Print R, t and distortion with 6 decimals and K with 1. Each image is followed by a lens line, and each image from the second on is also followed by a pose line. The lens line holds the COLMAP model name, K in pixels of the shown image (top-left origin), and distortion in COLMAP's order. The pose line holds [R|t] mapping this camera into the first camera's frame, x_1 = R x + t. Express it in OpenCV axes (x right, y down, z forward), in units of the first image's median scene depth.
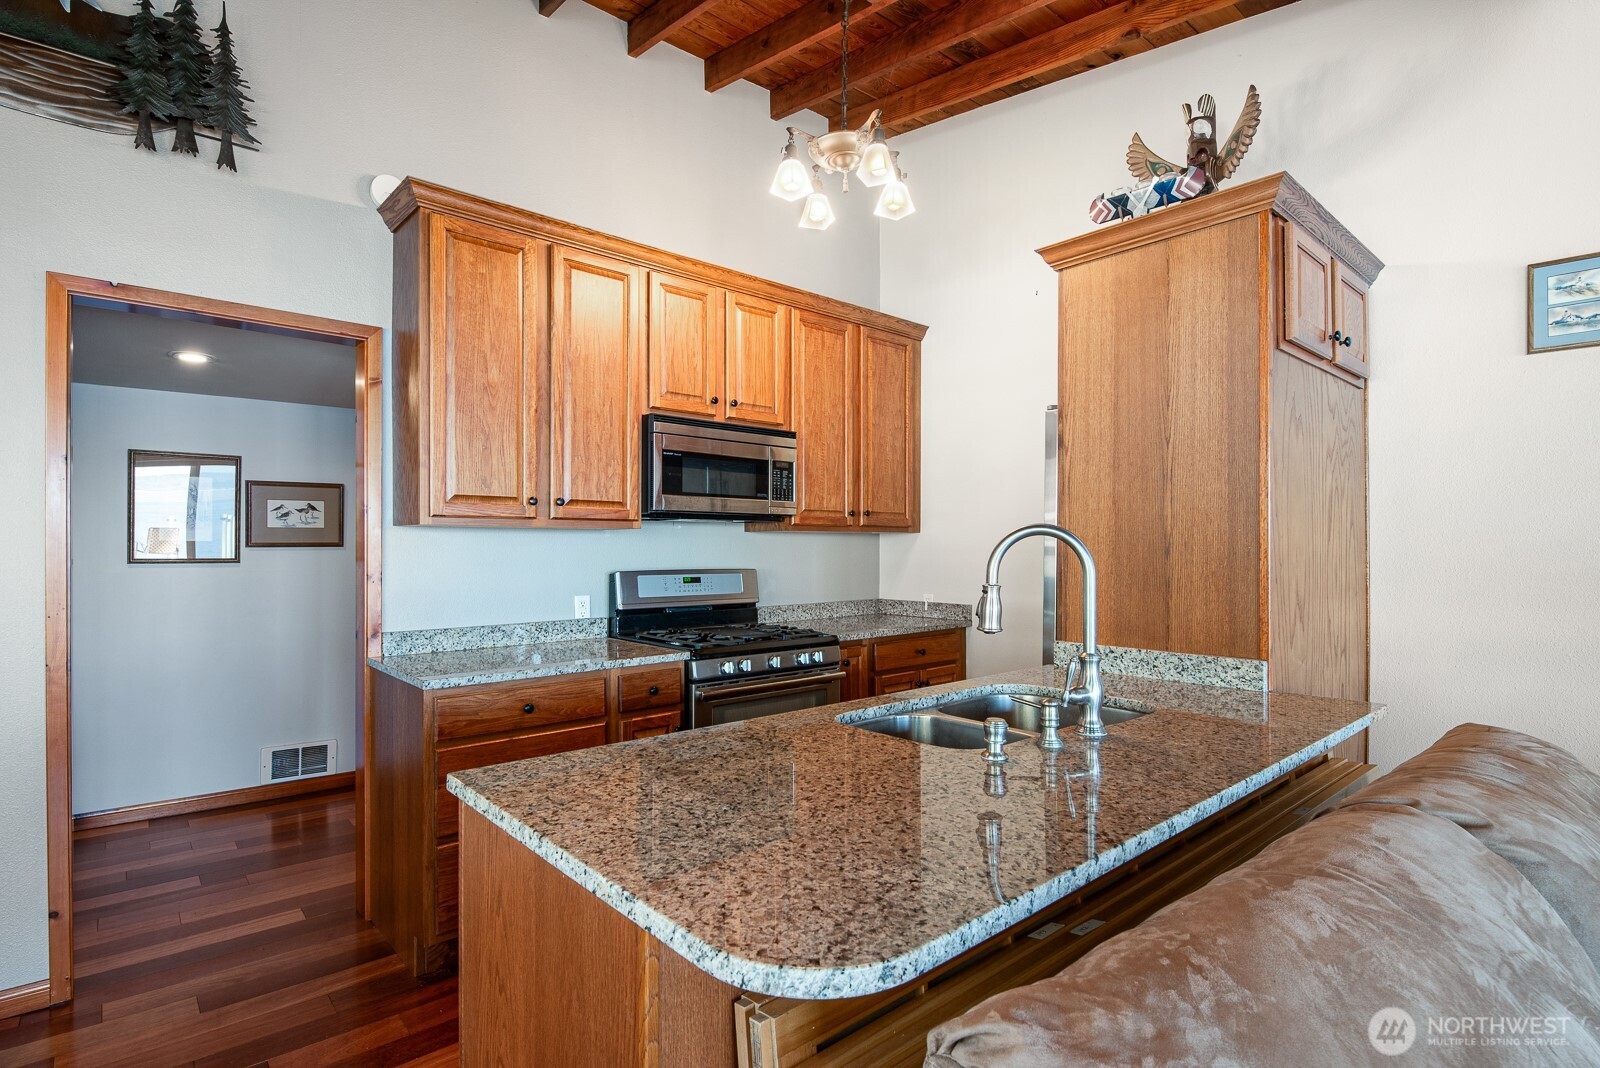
lens RADIAL K [[802.2, 0, 799.1], [0, 802.2, 545.3], [0, 0, 1]] dist [0.000371, -0.003772]
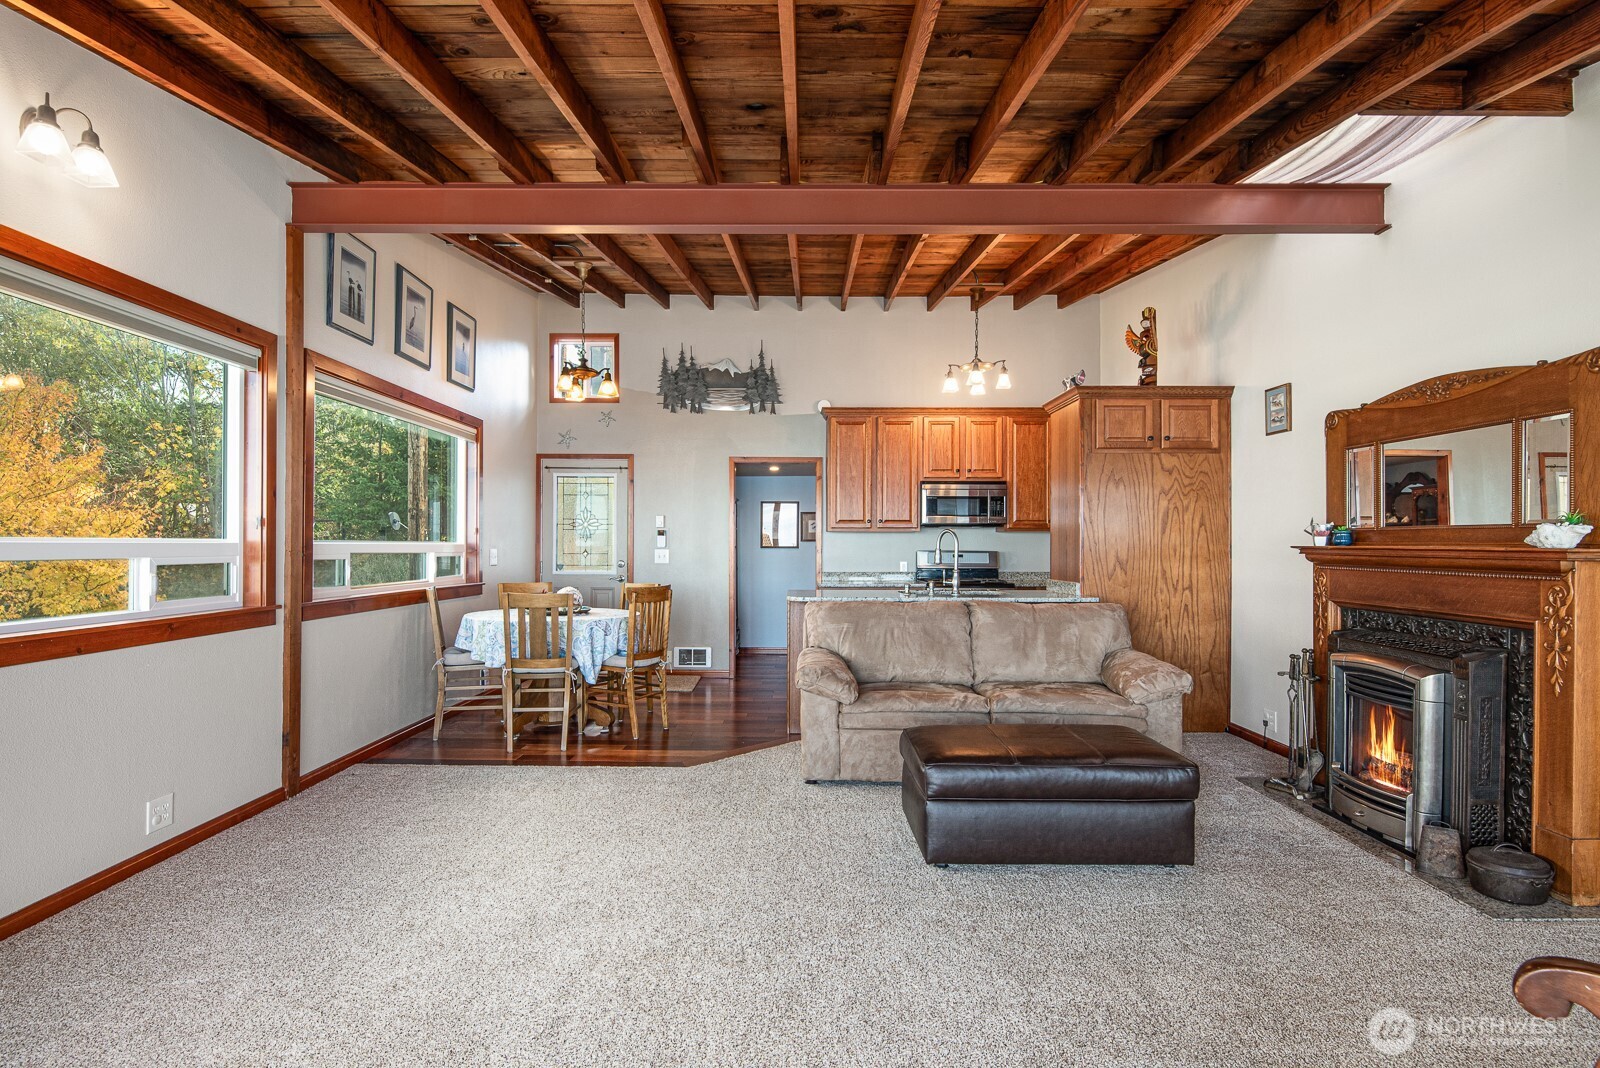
lens RADIAL K [[802.2, 0, 789.1], [0, 802.2, 545.6], [0, 0, 1]] dist [0.000371, -0.003772]
pose [[0.747663, -0.001081, -0.664078, 1.113442], [0.000612, 0.999999, -0.000938, 0.023105], [0.664079, 0.000295, 0.747663, -1.014311]]
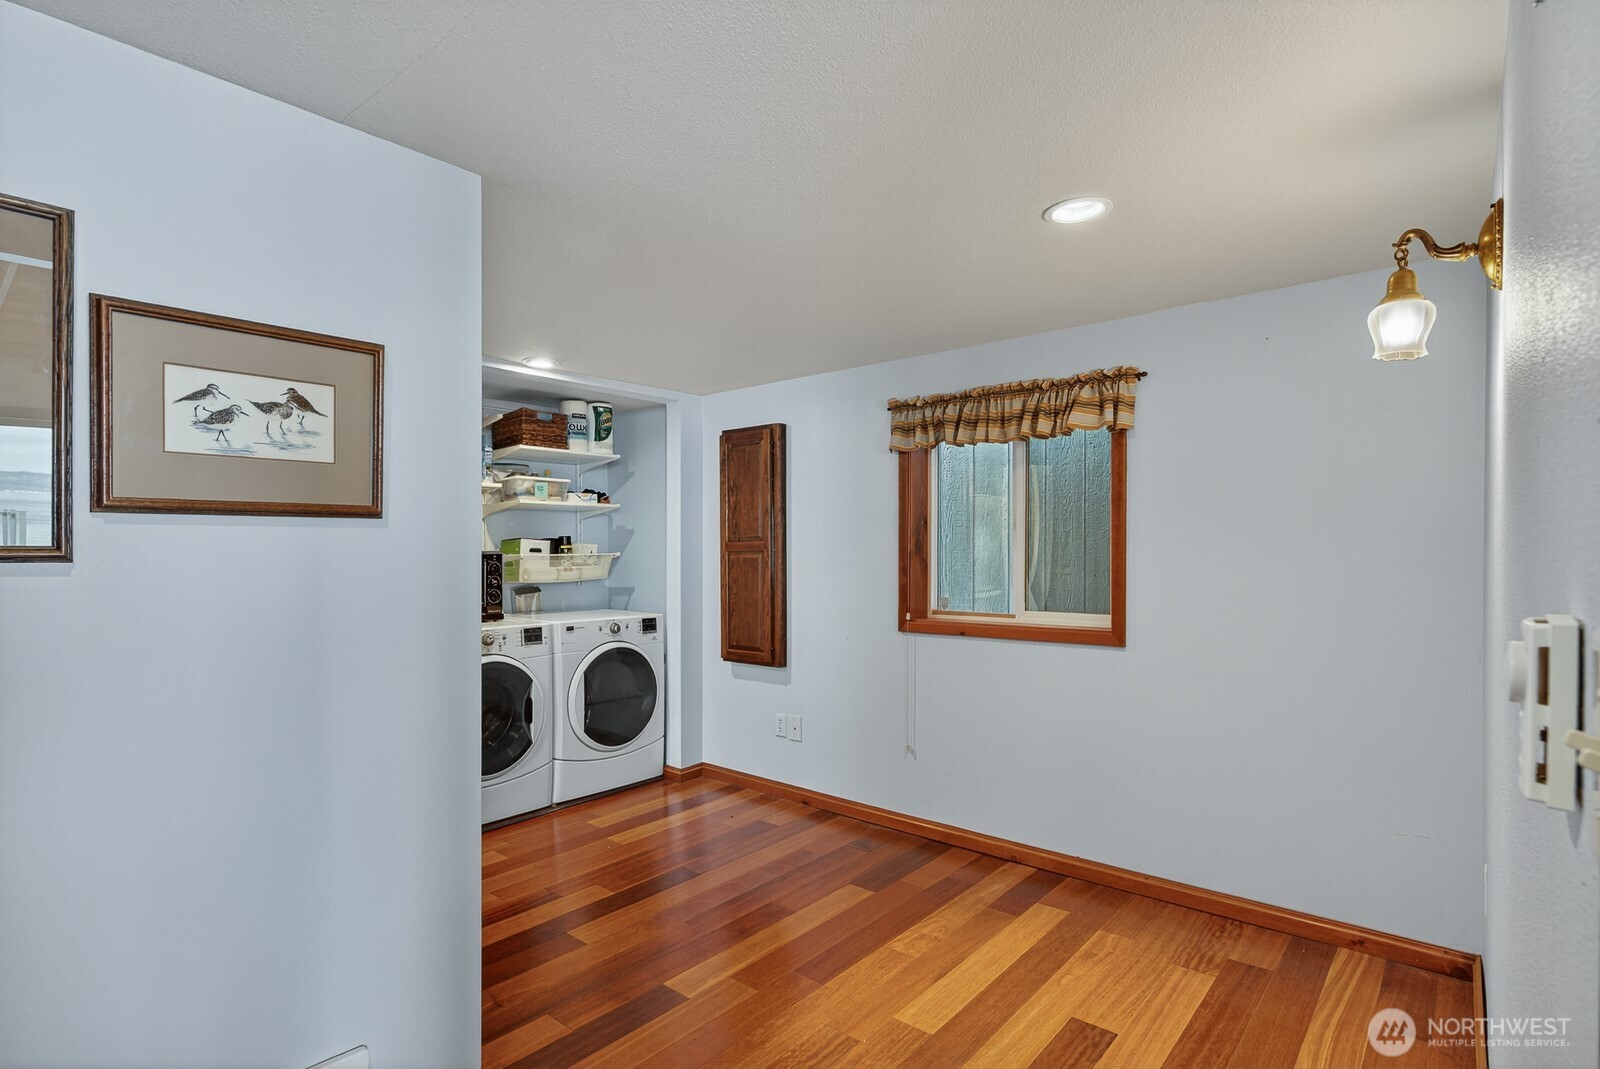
lens RADIAL K [[802.2, 0, 803.7], [0, 802.2, 542.4], [0, 0, 1]] dist [0.000371, -0.003772]
pose [[0.990042, -0.007170, 0.140592, -0.638909], [0.008528, 0.999923, -0.009057, 0.027467], [-0.140516, 0.010166, 0.990026, 0.907466]]
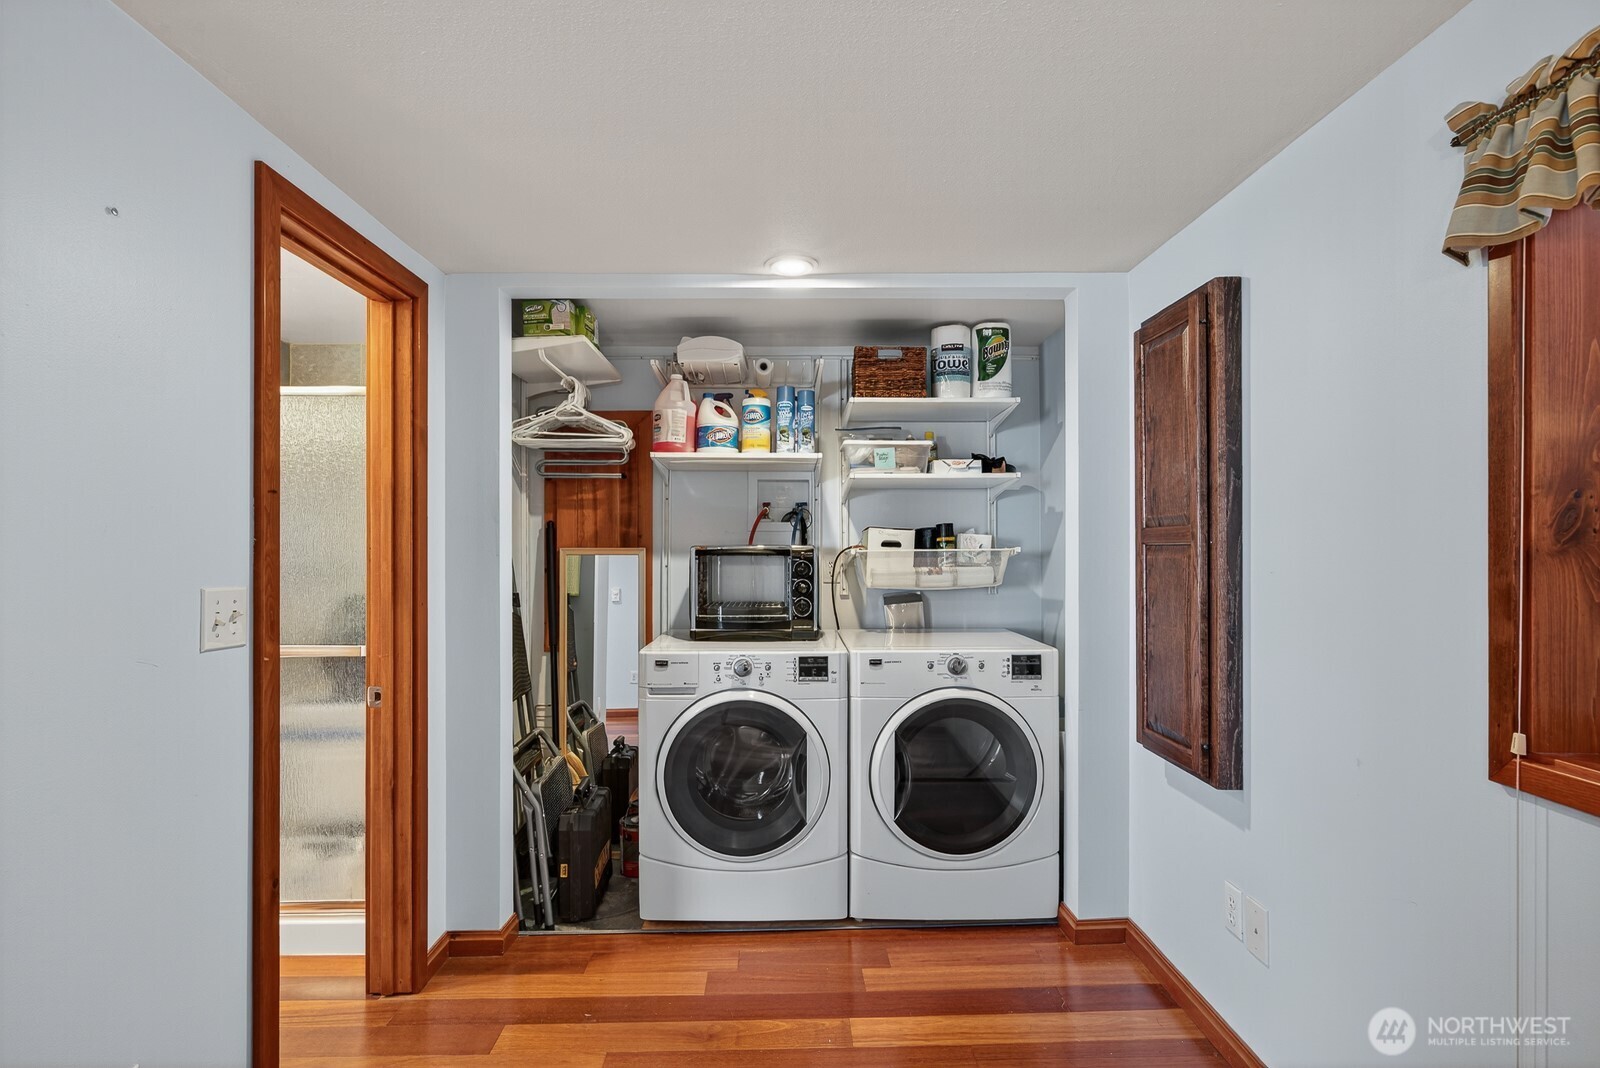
lens RADIAL K [[802.2, 0, 802.0], [0, 802.2, 538.7], [0, 0, 1]] dist [0.000371, -0.003772]
pose [[0.757531, -0.015804, -0.652607, -0.312916], [0.008701, 0.999863, -0.014113, 0.031569], [0.652741, 0.005013, 0.757565, 1.569155]]
